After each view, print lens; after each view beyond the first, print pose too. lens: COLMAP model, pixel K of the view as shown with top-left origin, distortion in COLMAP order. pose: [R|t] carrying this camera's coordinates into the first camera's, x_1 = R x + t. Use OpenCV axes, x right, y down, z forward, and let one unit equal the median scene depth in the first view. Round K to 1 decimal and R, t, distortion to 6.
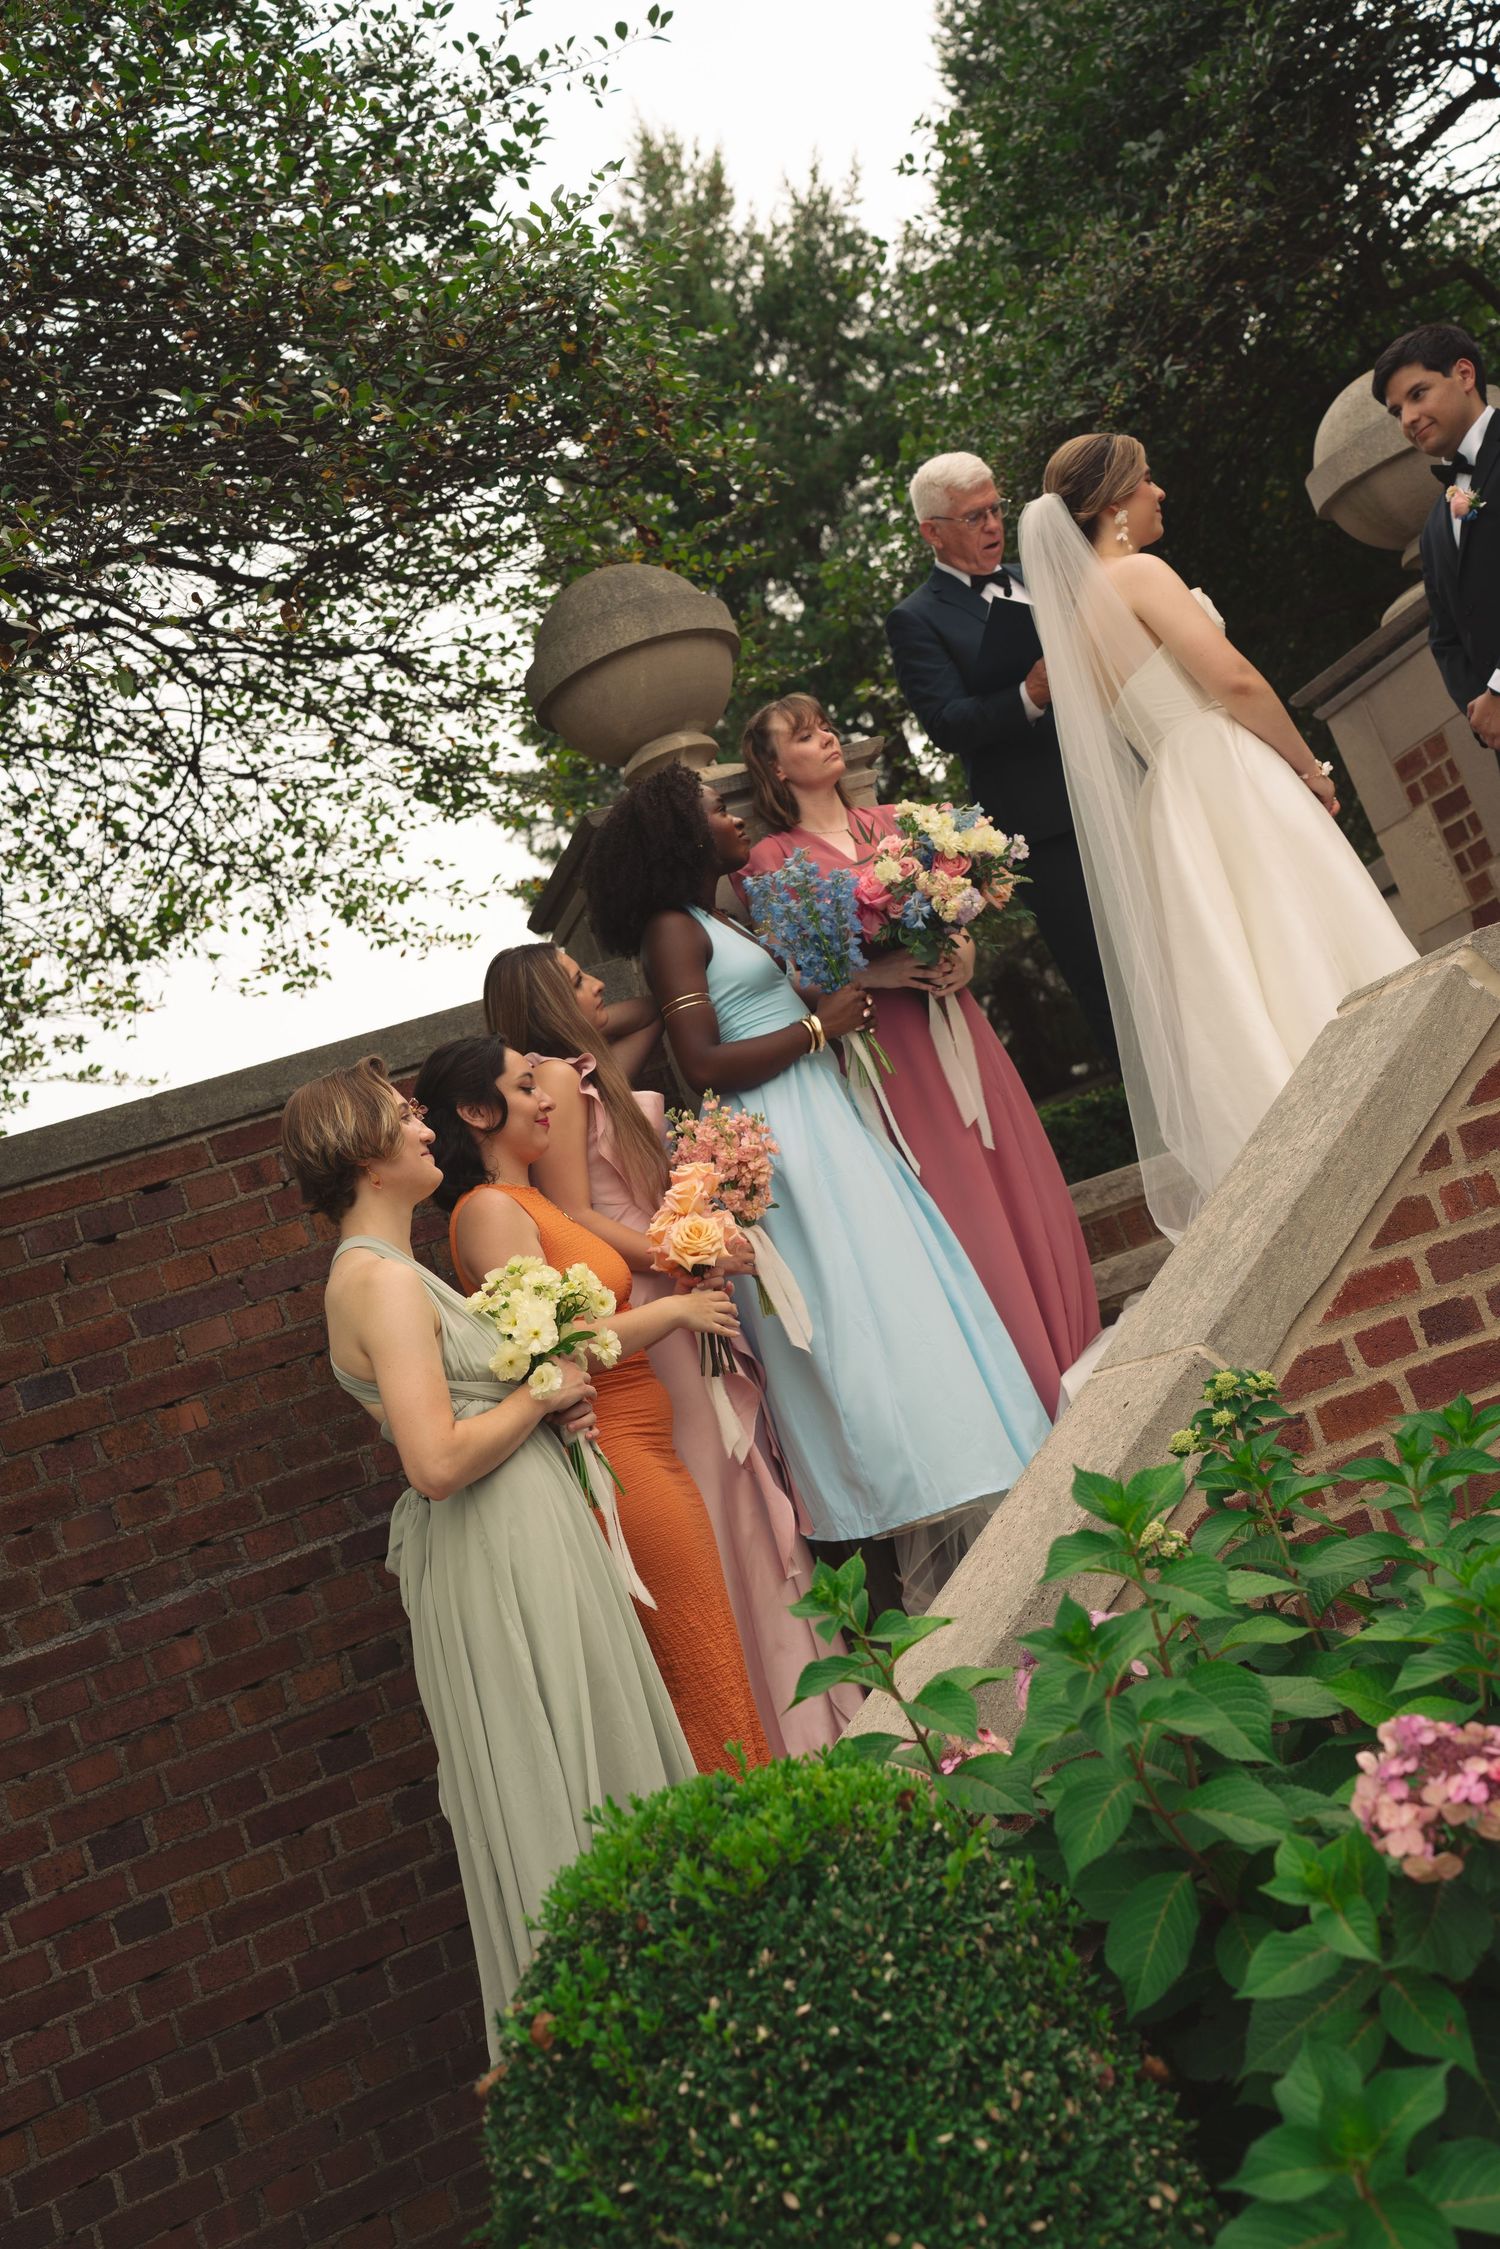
lens RADIAL K [[2480.4, 0, 774.0], [0, 2480.4, 1084.7], [0, 0, 1]] dist [0.105159, 0.000000]
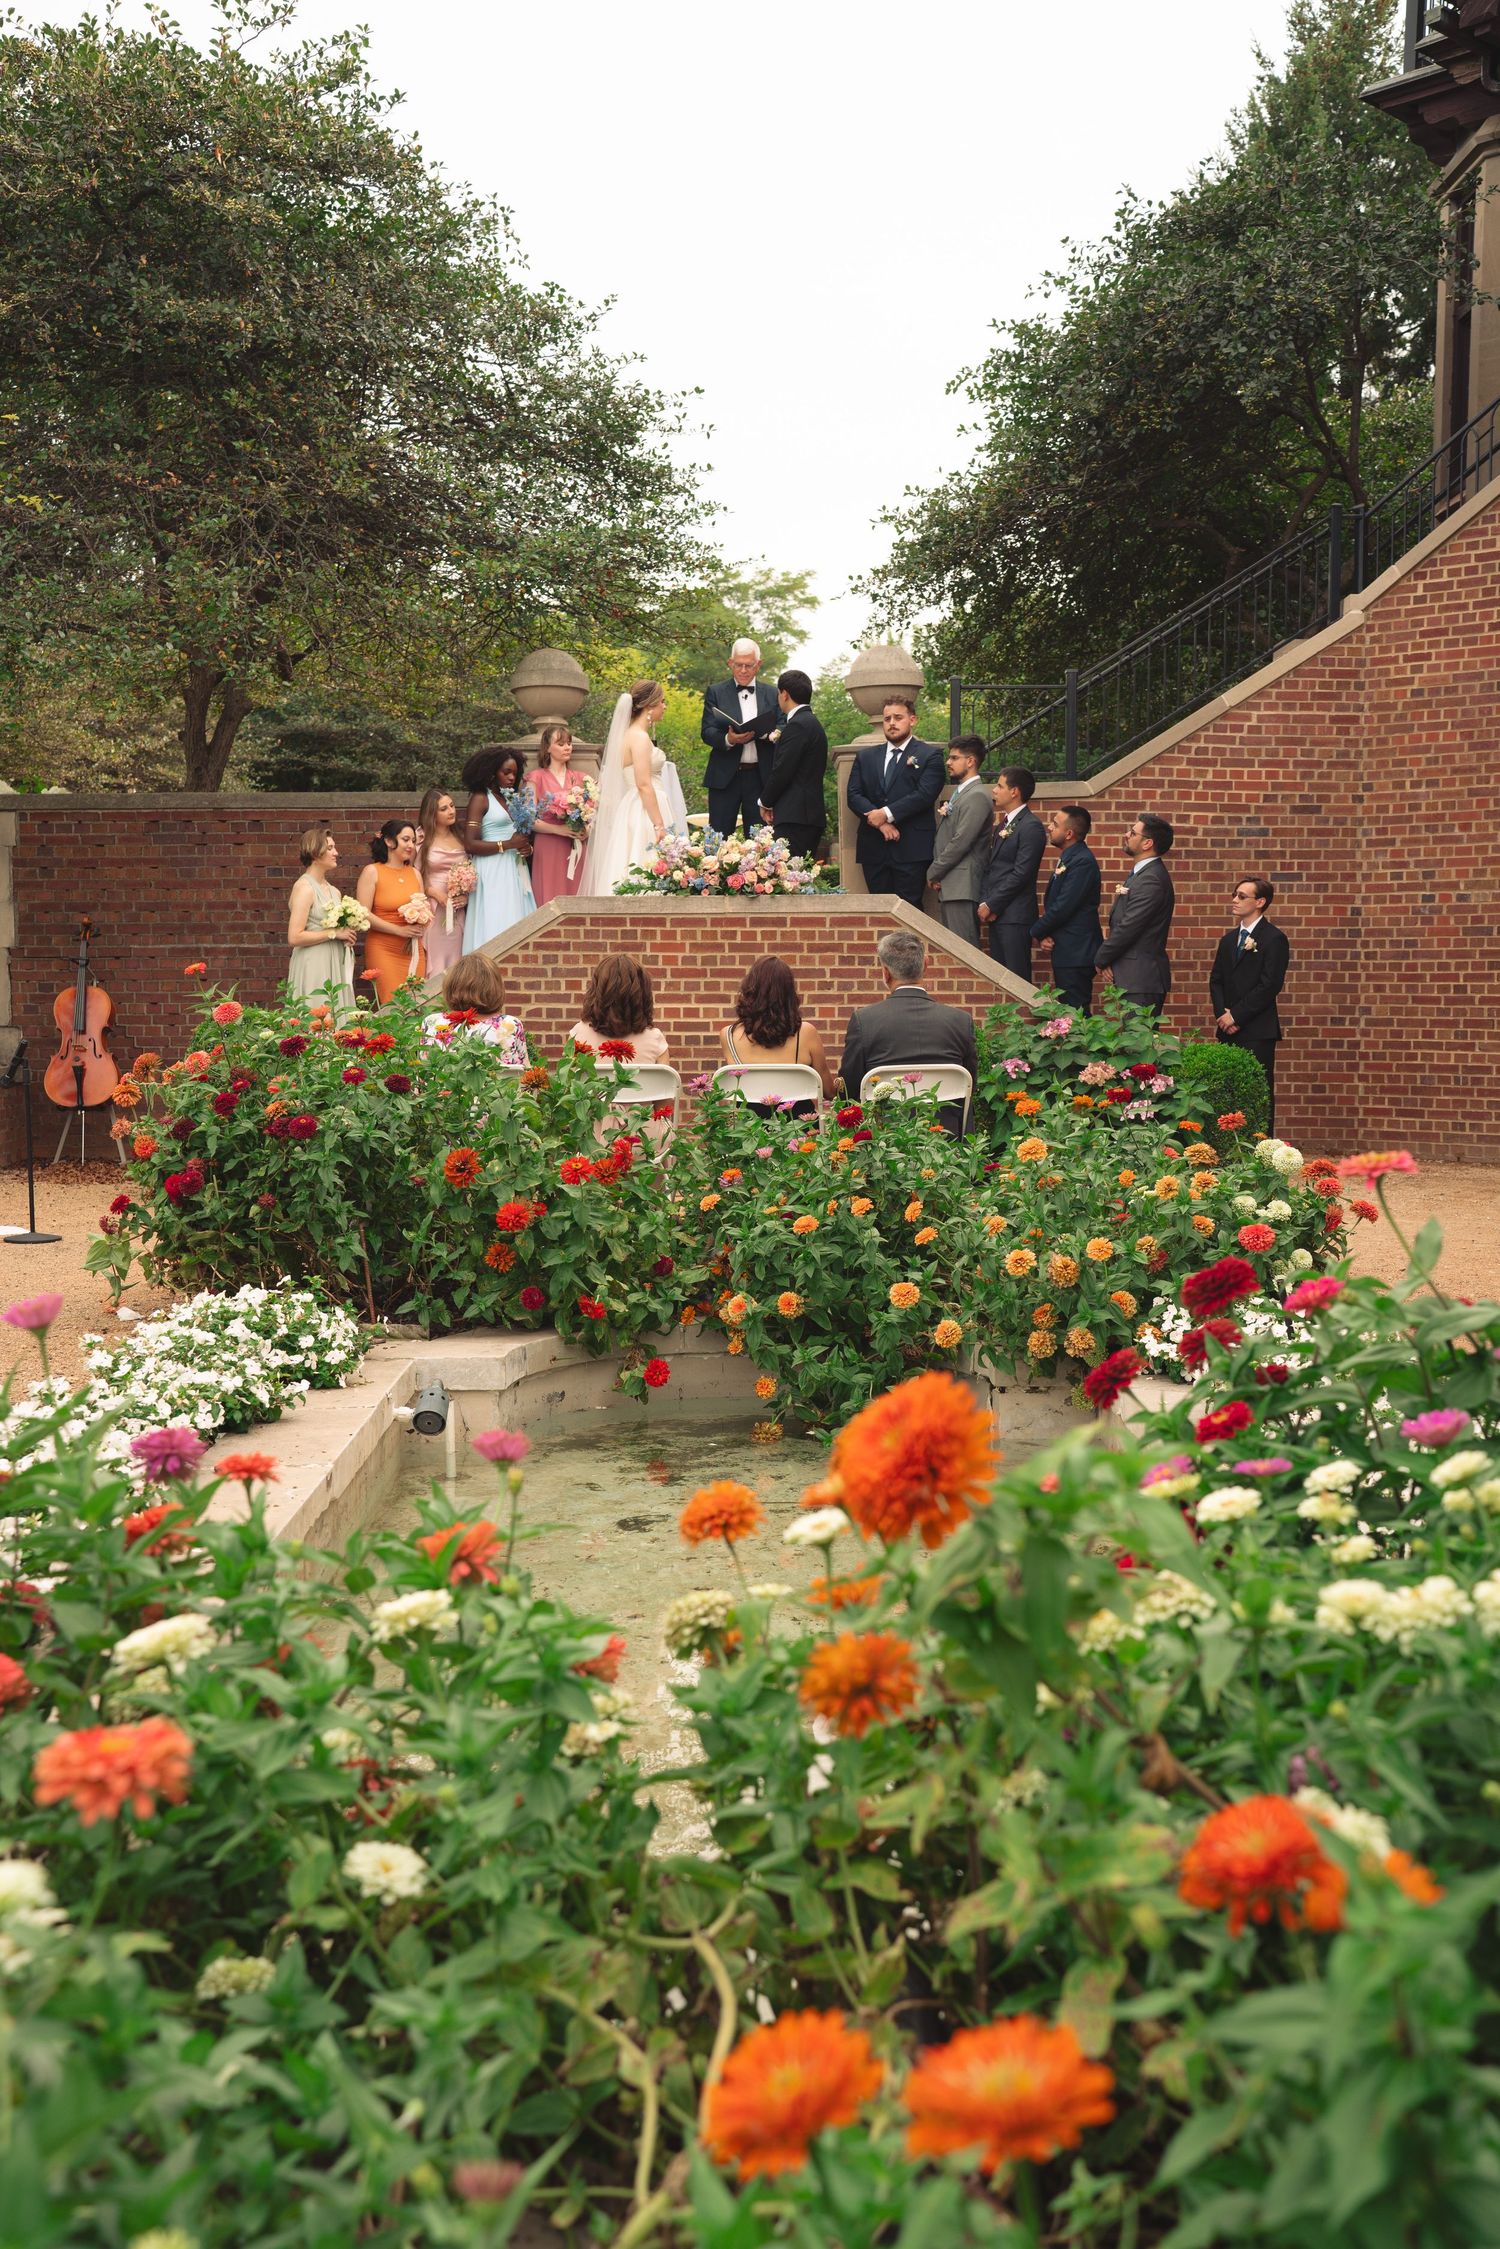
lens RADIAL K [[2393.4, 0, 760.5], [0, 2393.4, 1121.6], [0, 0, 1]] dist [0.072116, 0.000000]
pose [[0.902165, 0.356101, -0.243495, 1.642718], [-0.286922, 0.916810, 0.277733, -0.890039], [0.322140, -0.180697, 0.929287, -2.499945]]
